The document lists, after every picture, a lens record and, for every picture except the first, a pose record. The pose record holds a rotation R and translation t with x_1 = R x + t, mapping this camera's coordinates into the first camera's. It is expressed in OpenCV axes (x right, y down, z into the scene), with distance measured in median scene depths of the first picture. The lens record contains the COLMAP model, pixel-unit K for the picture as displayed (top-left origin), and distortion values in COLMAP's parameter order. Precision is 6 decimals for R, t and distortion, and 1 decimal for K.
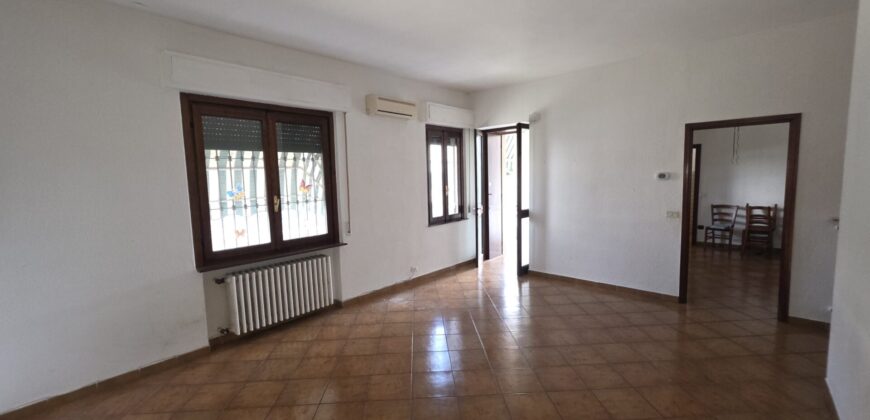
lens RADIAL K [[343.1, 0, 431.8], [0, 343.1, 211.3], [0, 0, 1]] dist [0.002029, 0.000208]
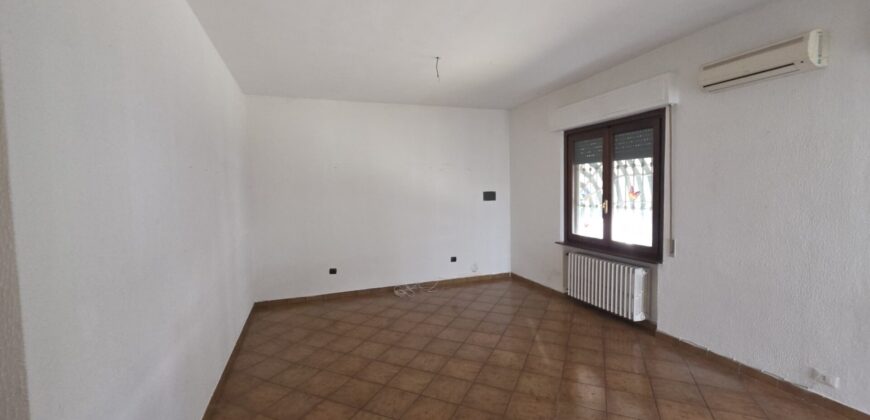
lens RADIAL K [[343.1, 0, 433.6], [0, 343.1, 208.3], [0, 0, 1]] dist [0.002029, 0.000208]
pose [[-0.435693, 0.087768, -0.895806, 0.791146], [-0.057250, 0.990517, 0.124893, -0.120967], [0.898273, 0.105700, -0.426536, 0.924867]]
